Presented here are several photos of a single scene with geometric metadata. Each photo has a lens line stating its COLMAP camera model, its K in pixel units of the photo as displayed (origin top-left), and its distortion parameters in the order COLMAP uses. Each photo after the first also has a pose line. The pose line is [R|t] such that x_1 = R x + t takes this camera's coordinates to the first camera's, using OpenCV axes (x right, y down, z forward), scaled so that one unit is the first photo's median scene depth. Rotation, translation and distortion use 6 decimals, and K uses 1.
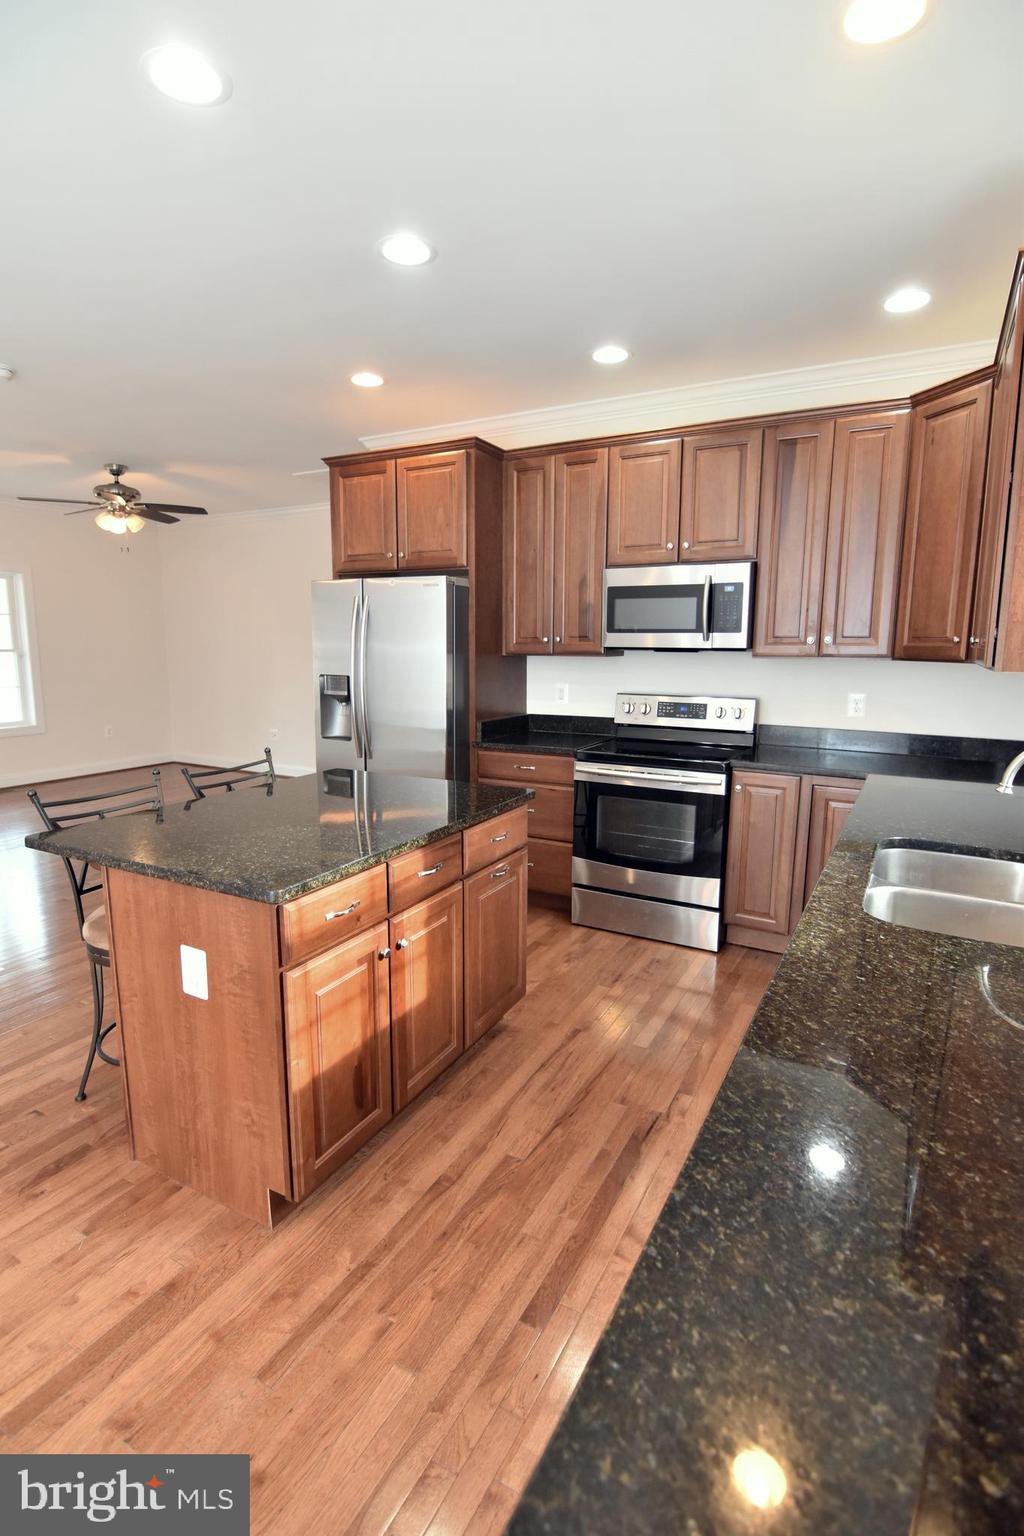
lens RADIAL K [[745.1, 0, 512.8], [0, 745.1, 762.6], [0, 0, 1]] dist [-0.007495, -0.008581]
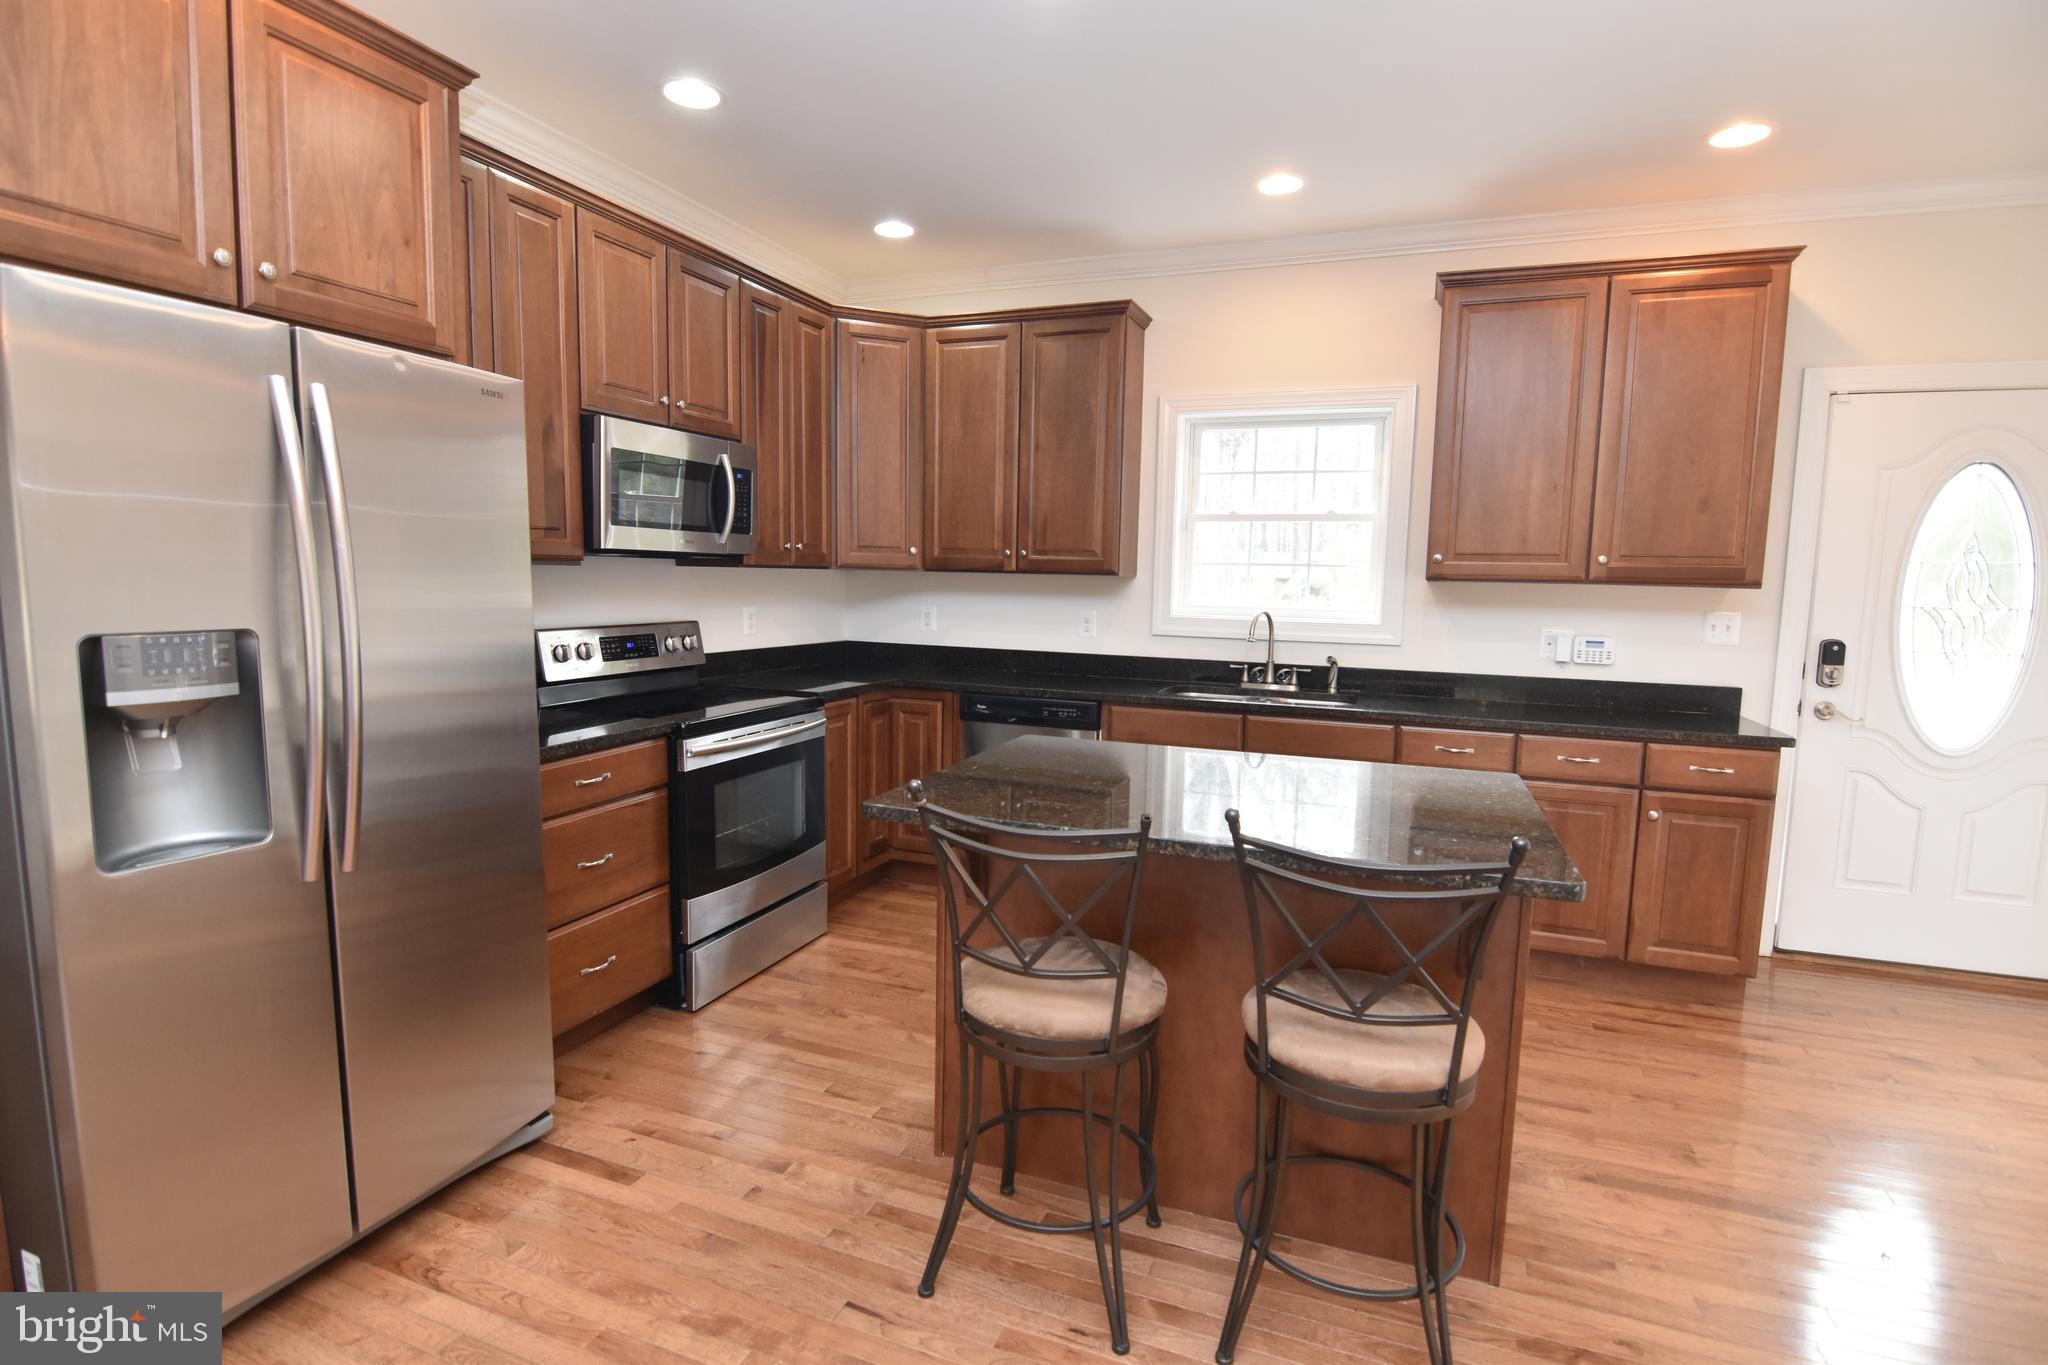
lens RADIAL K [[993.4, 0, 1032.1], [0, 993.4, 683.0], [0, 0, 1]] dist [-0.007495, -0.008581]
pose [[-0.135894, -0.116827, 0.983811, -0.799650], [0.138437, 0.981041, 0.135621, -0.127378], [-0.981004, 0.154626, -0.117145, 0.889792]]
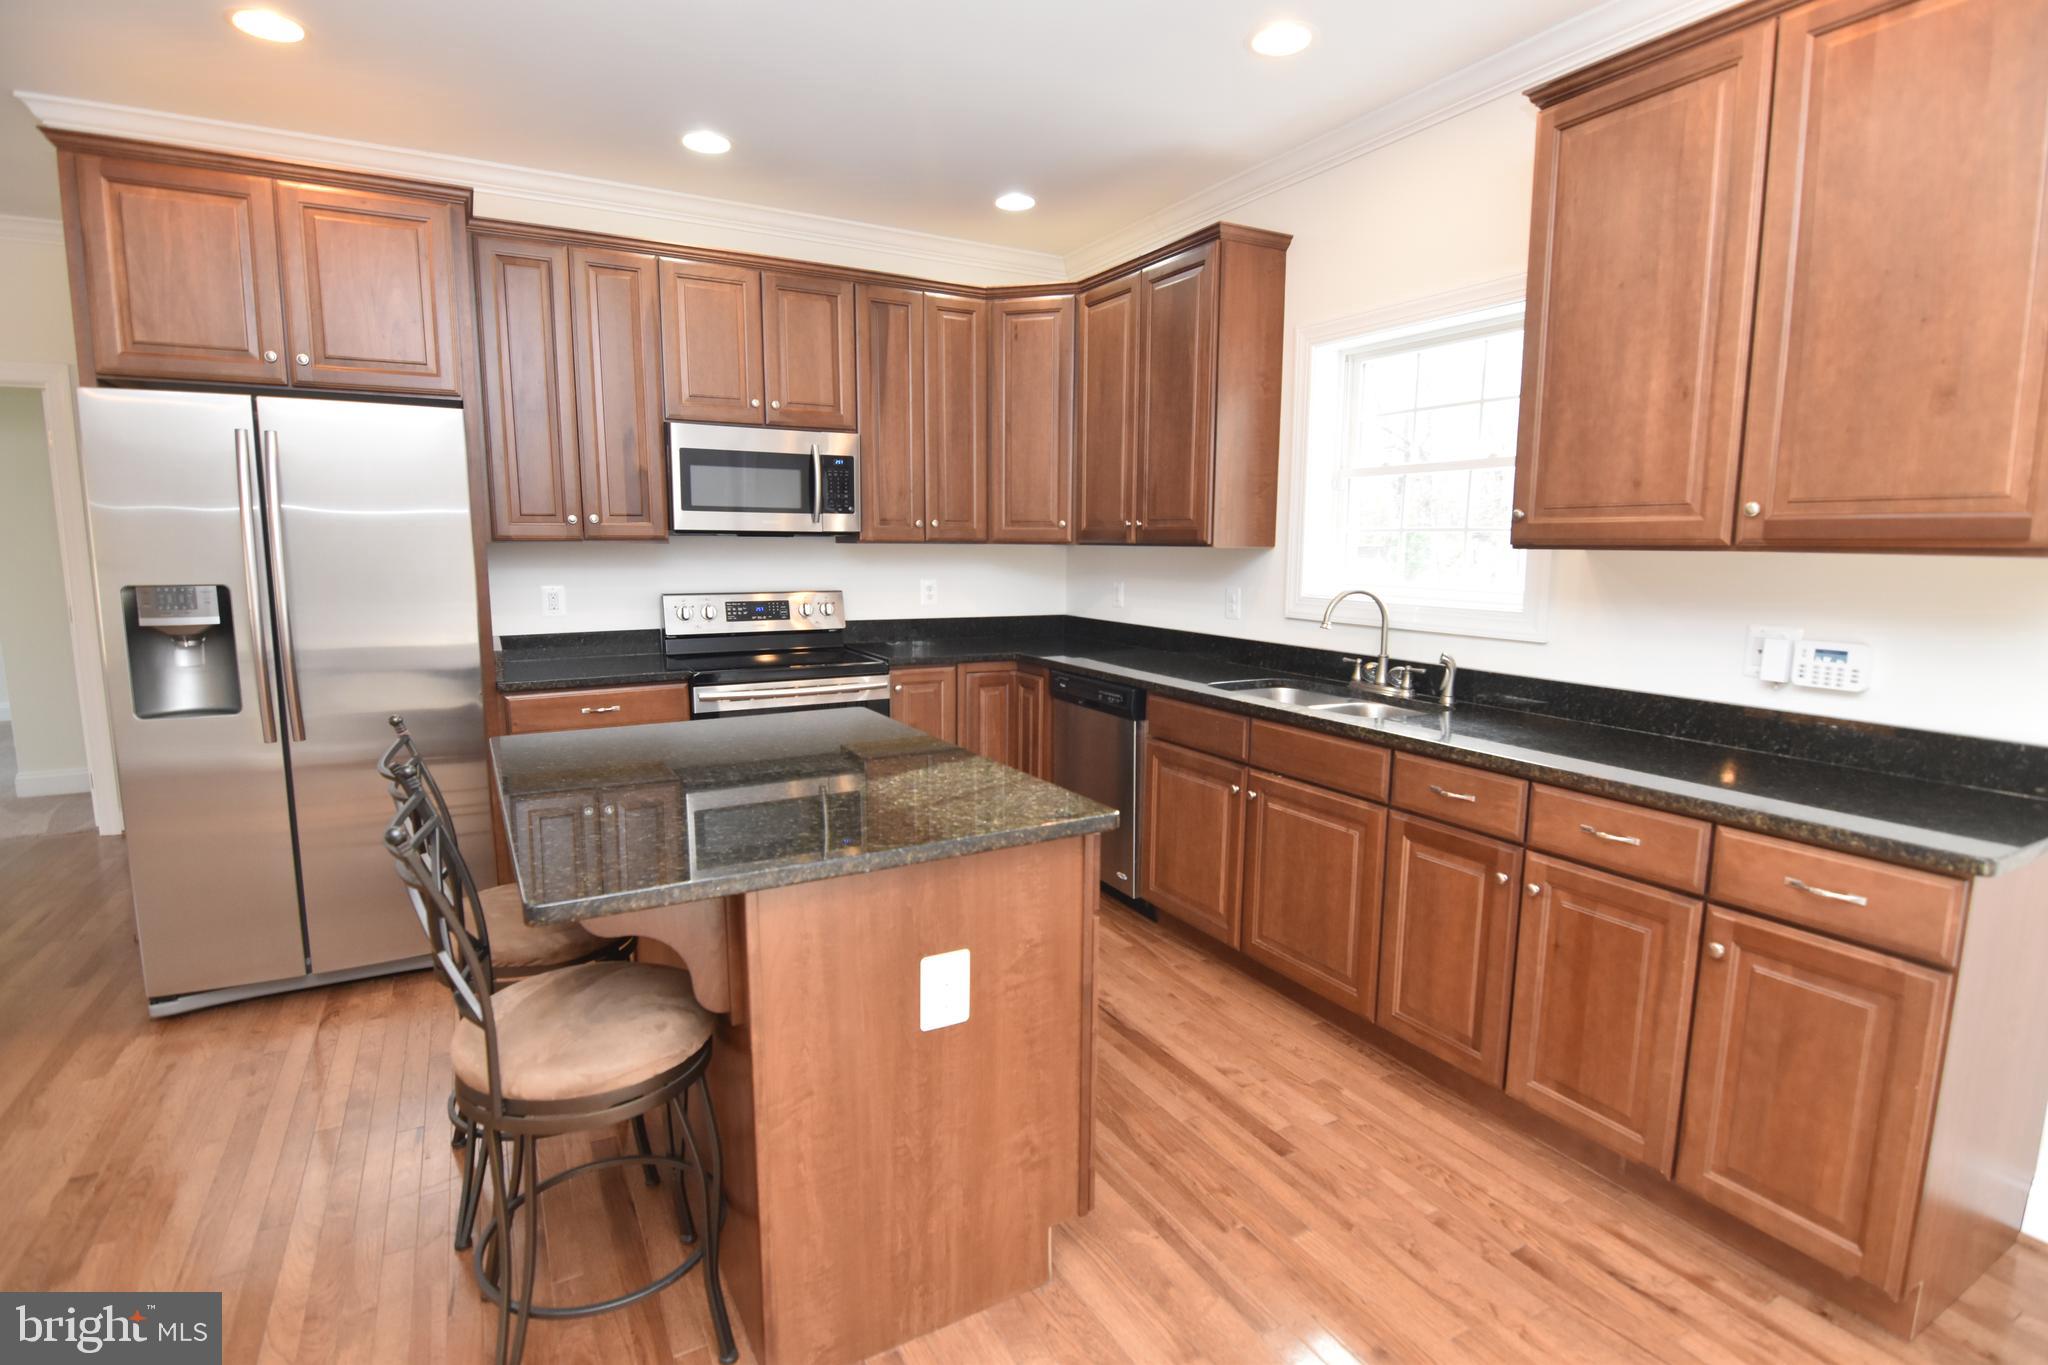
lens RADIAL K [[993.4, 0, 1030.8], [0, 993.4, 681.5], [0, 0, 1]] dist [-0.007495, -0.008581]
pose [[0.527486, -0.120196, 0.841018, -0.604573], [0.132751, 0.989442, 0.058147, -0.021808], [-0.839128, 0.080974, 0.537873, 0.227905]]
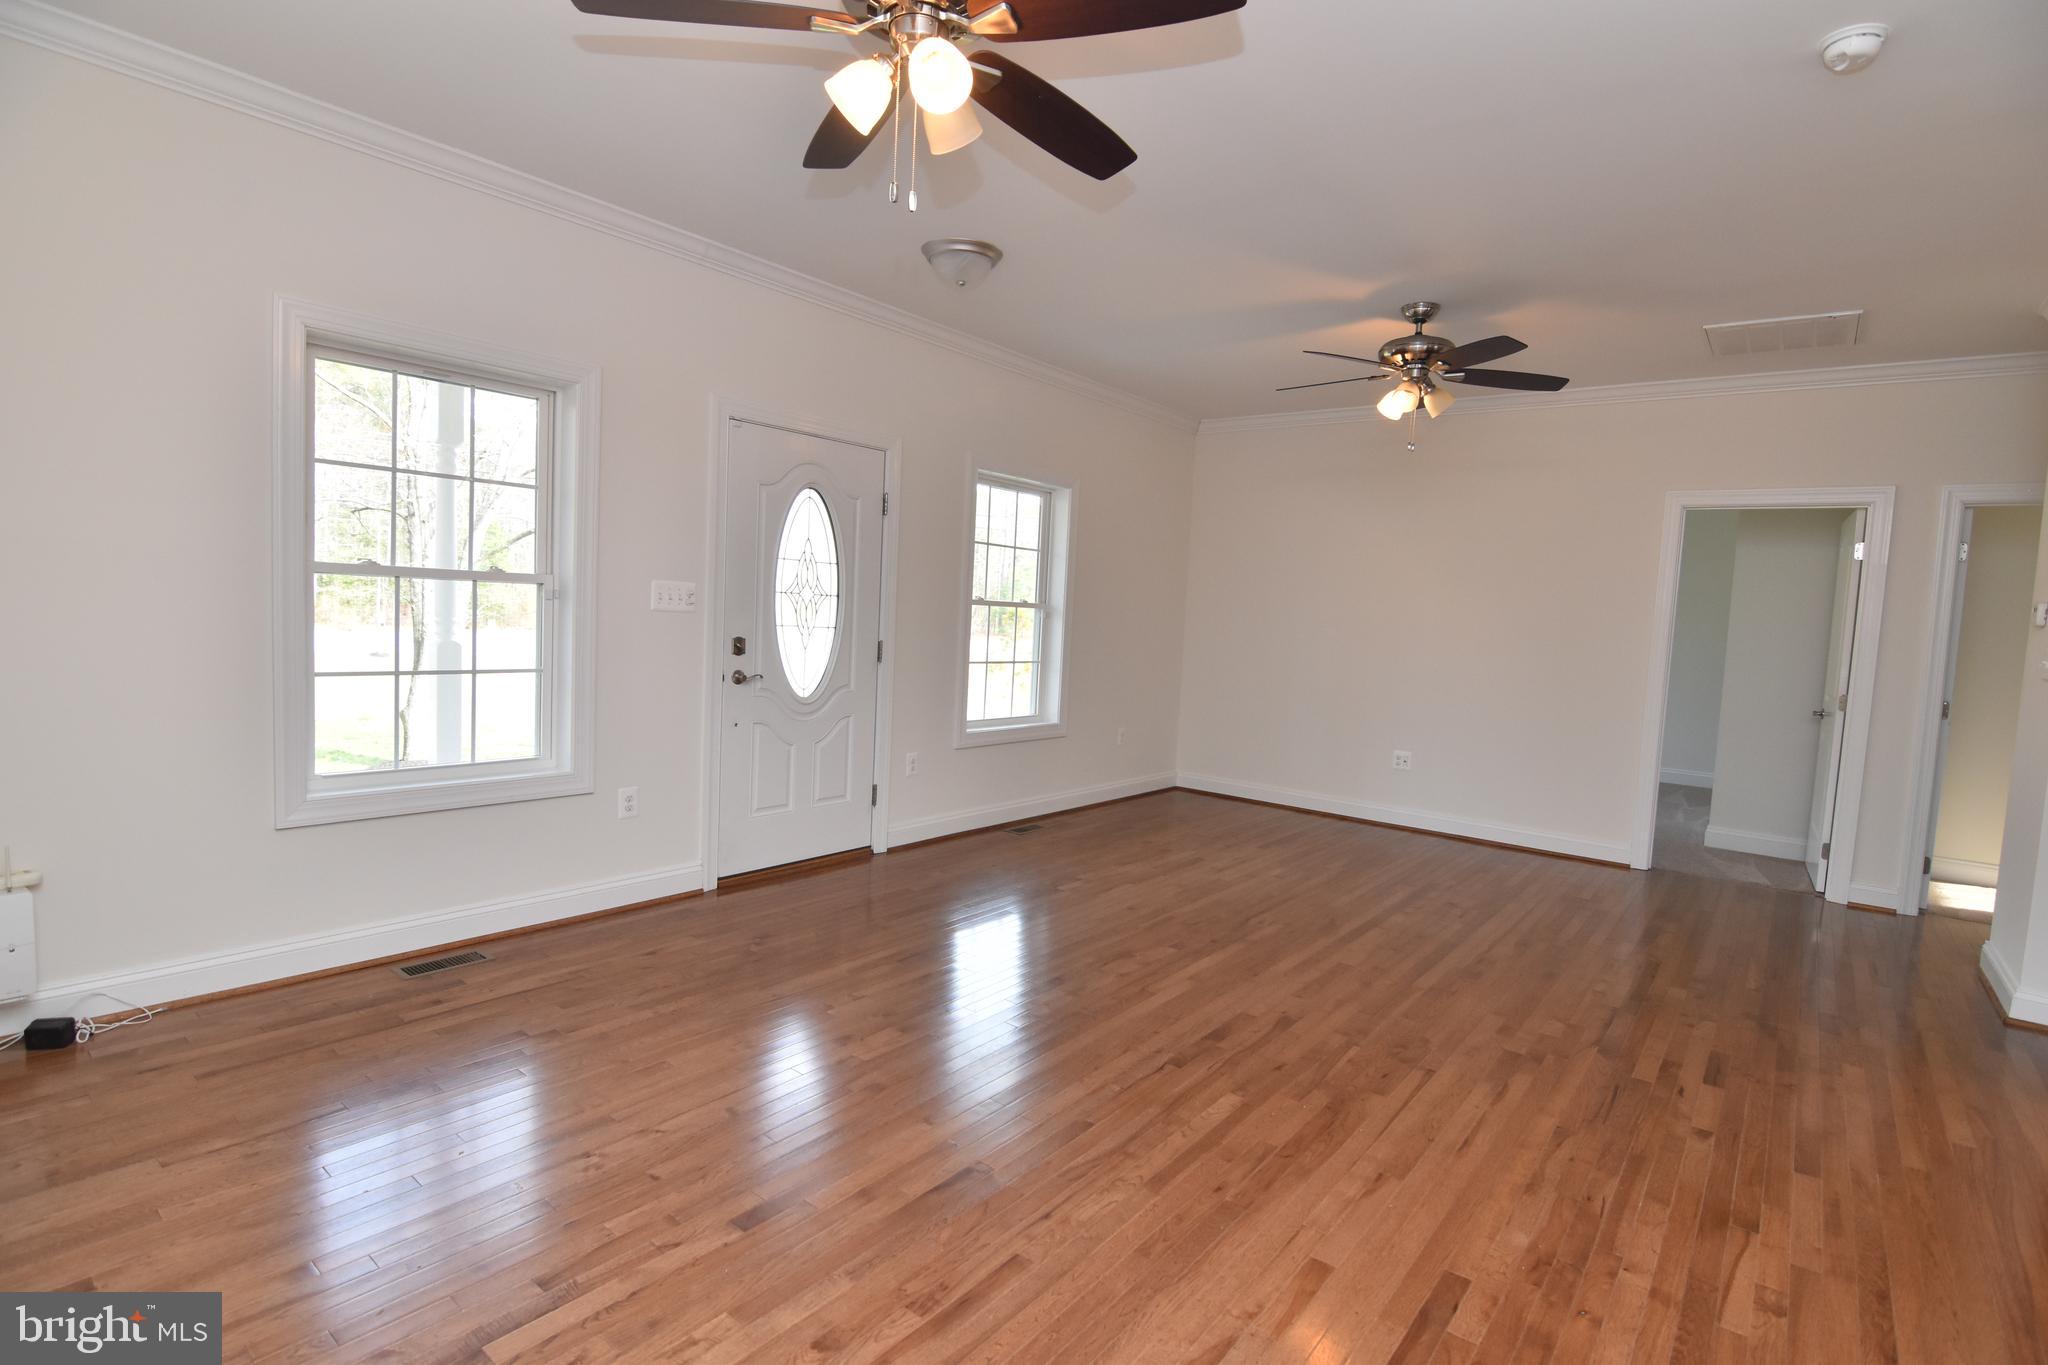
lens RADIAL K [[993.4, 0, 1030.5], [0, 993.4, 686.8], [0, 0, 1]] dist [-0.007495, -0.008581]
pose [[0.985466, 0.055878, -0.160417, -1.149404], [-0.069696, 0.994205, -0.081843, -0.023104], [0.154914, 0.091834, 0.983650, 0.339540]]
